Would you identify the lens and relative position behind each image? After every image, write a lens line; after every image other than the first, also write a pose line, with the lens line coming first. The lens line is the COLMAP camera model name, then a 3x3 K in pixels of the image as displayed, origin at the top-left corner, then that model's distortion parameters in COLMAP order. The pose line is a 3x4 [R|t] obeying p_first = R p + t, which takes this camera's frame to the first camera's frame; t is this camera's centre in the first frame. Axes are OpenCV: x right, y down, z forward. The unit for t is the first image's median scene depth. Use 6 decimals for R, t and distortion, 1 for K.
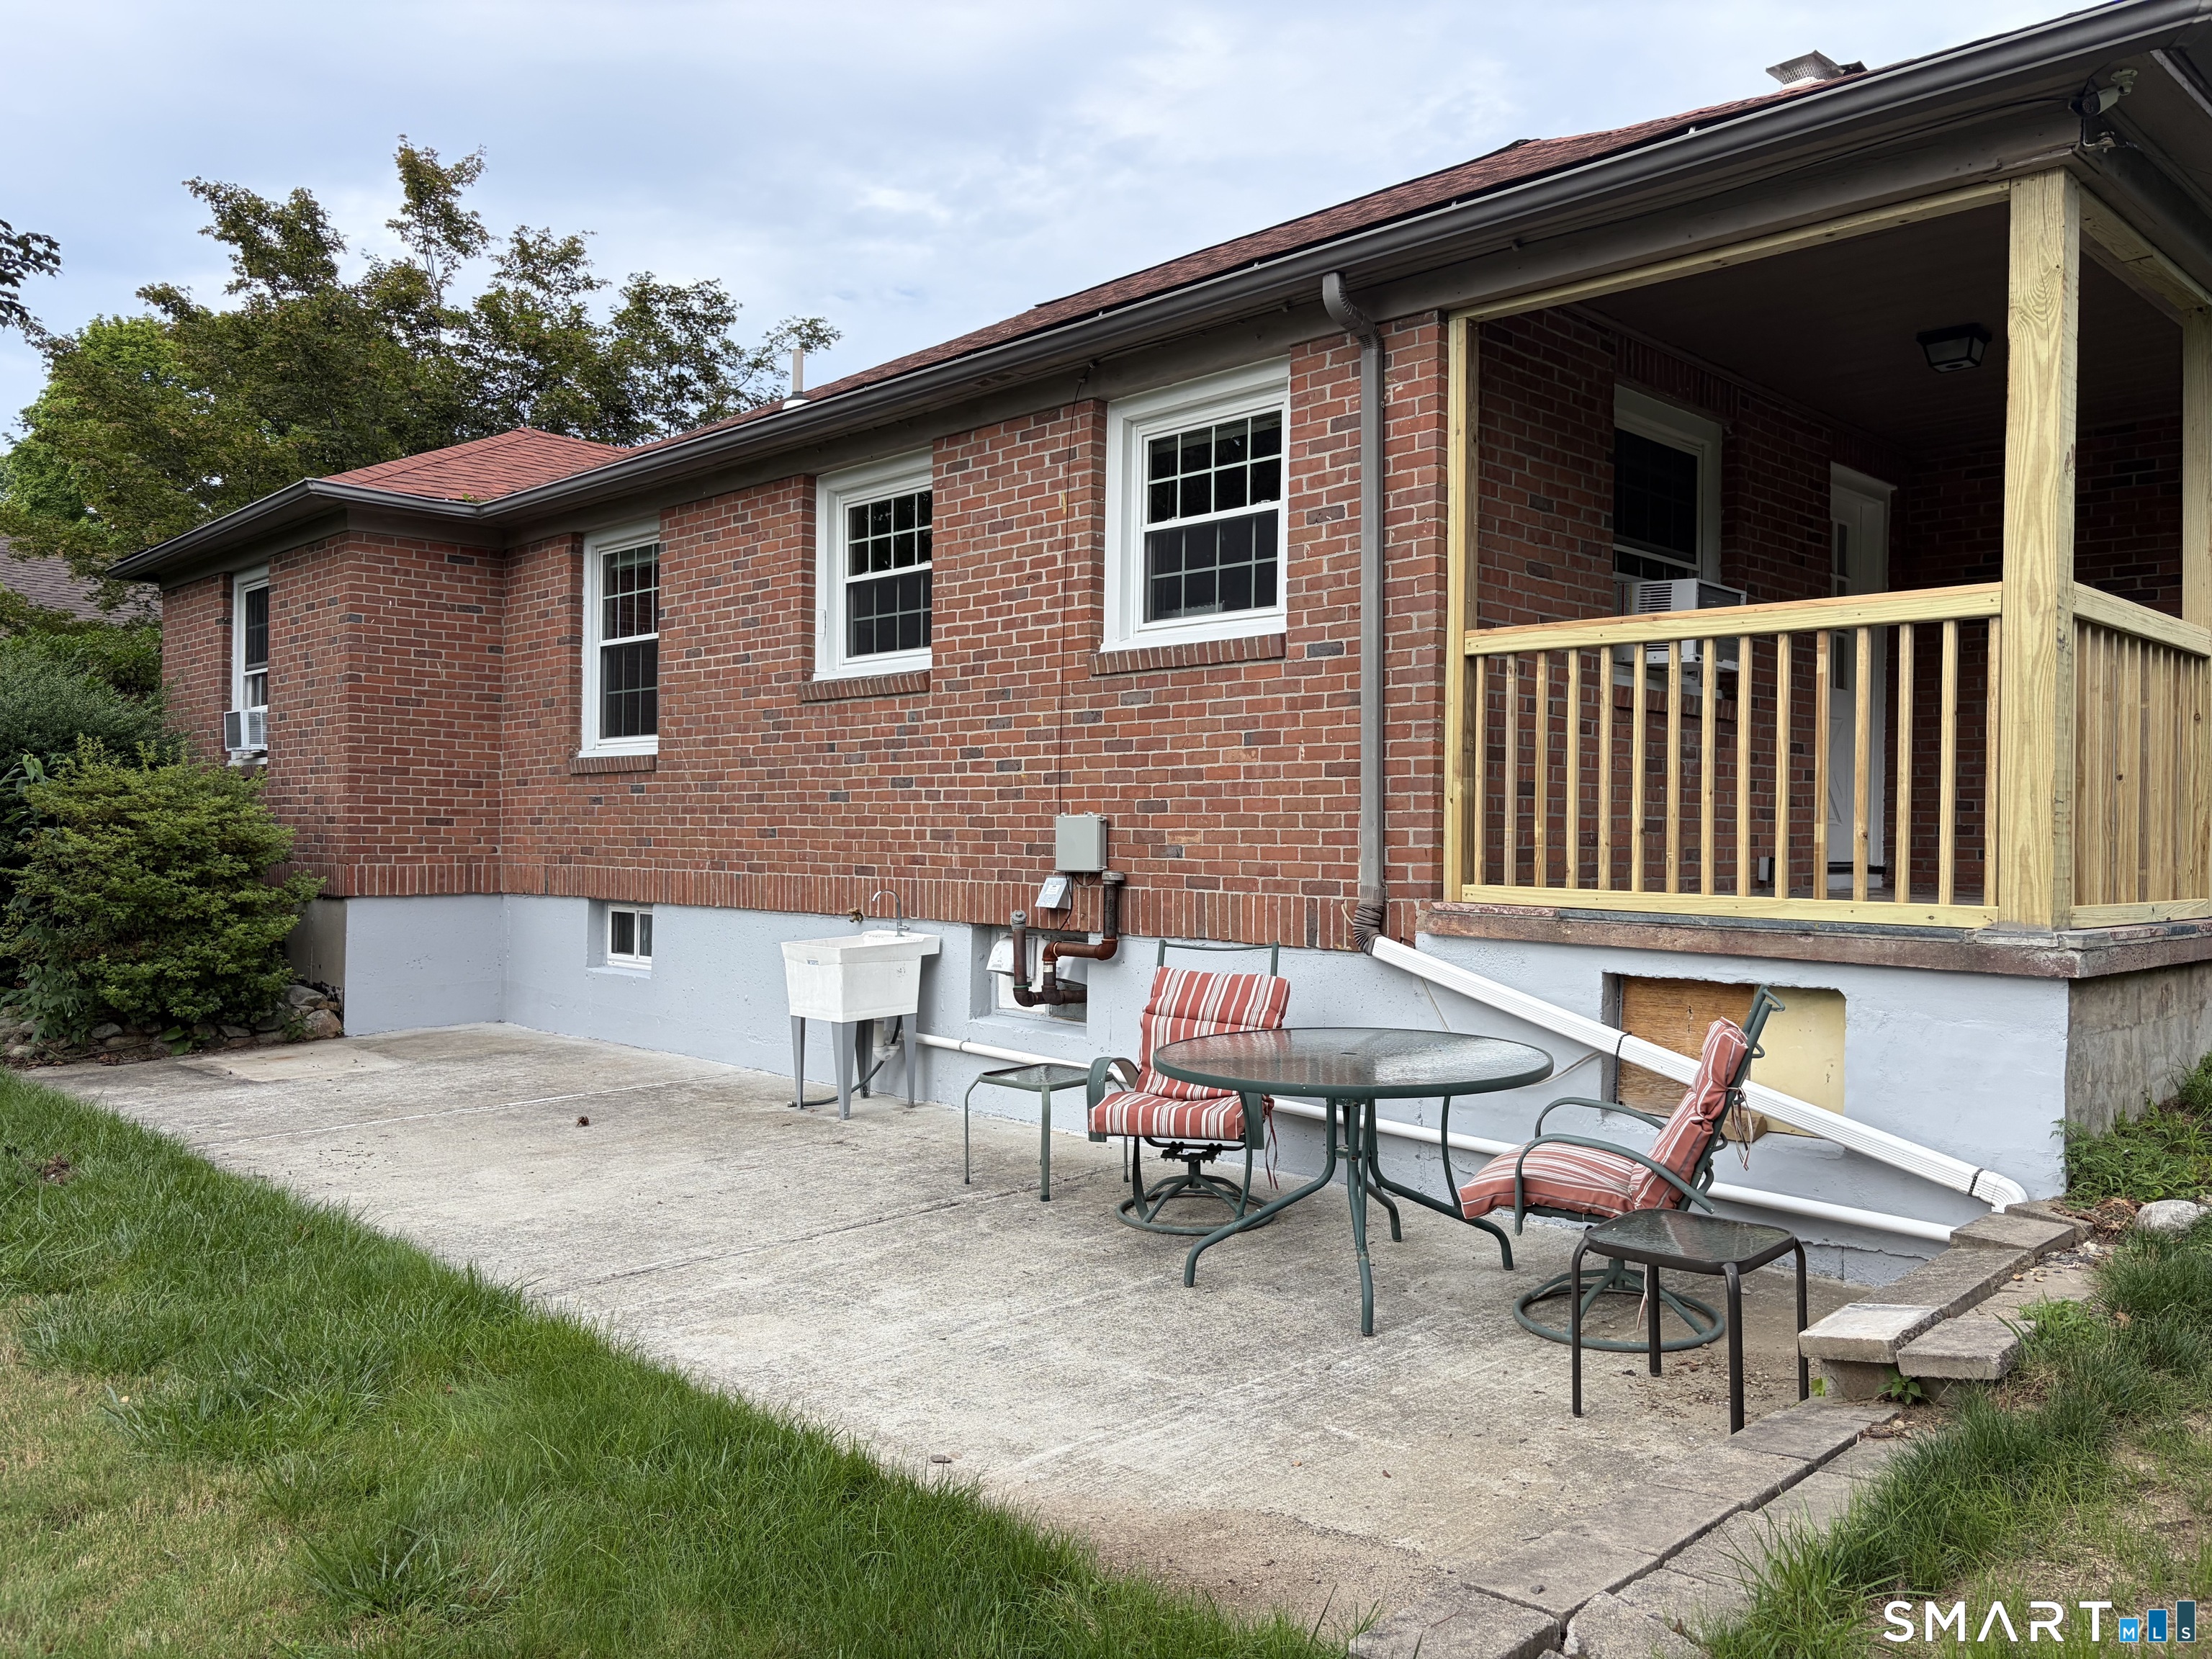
lens RADIAL K [[1752.8, 0, 1106.0], [0, 1752.8, 829.5], [0, 0, 1]] dist [0.134057, -0.344584]
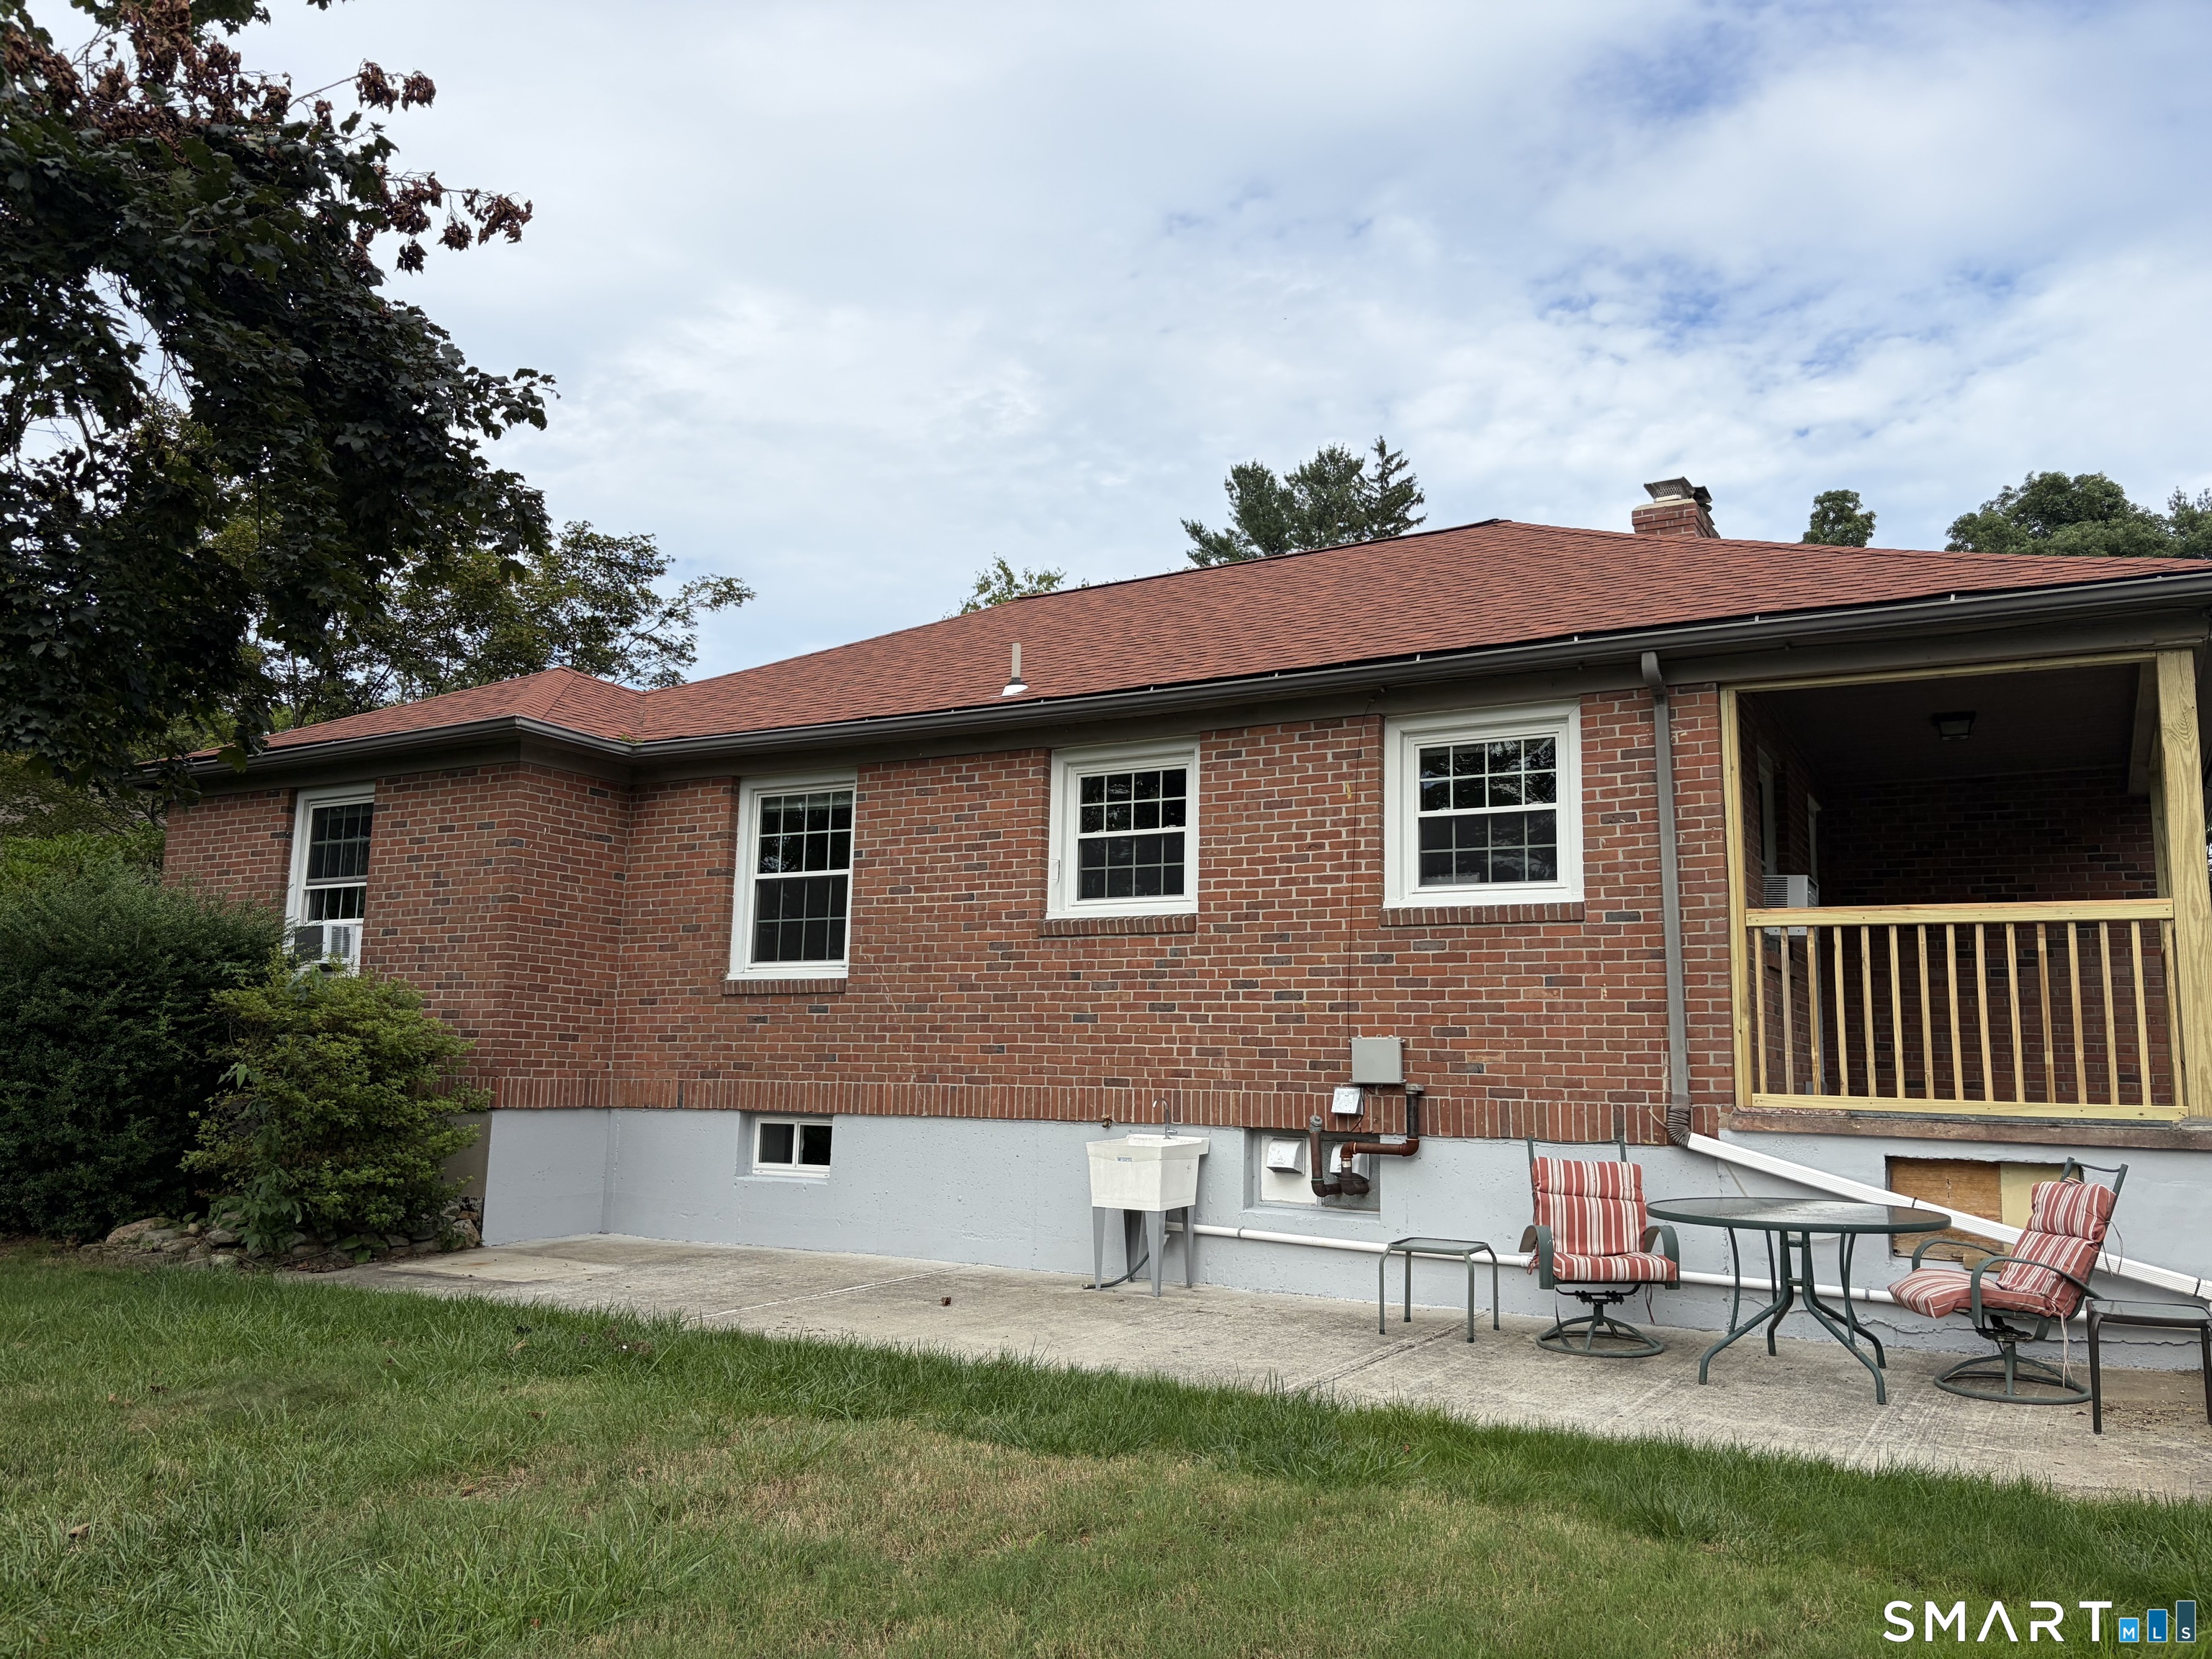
lens RADIAL K [[1782.8, 0, 1106.0], [0, 1782.8, 829.5], [0, 0, 1]] dist [0.132175, -0.210781]
pose [[0.960496, 0.054607, 0.272883, -0.489962], [-0.016440, 0.989981, -0.140242, 0.024312], [-0.277807, 0.130215, 0.951771, -0.163212]]
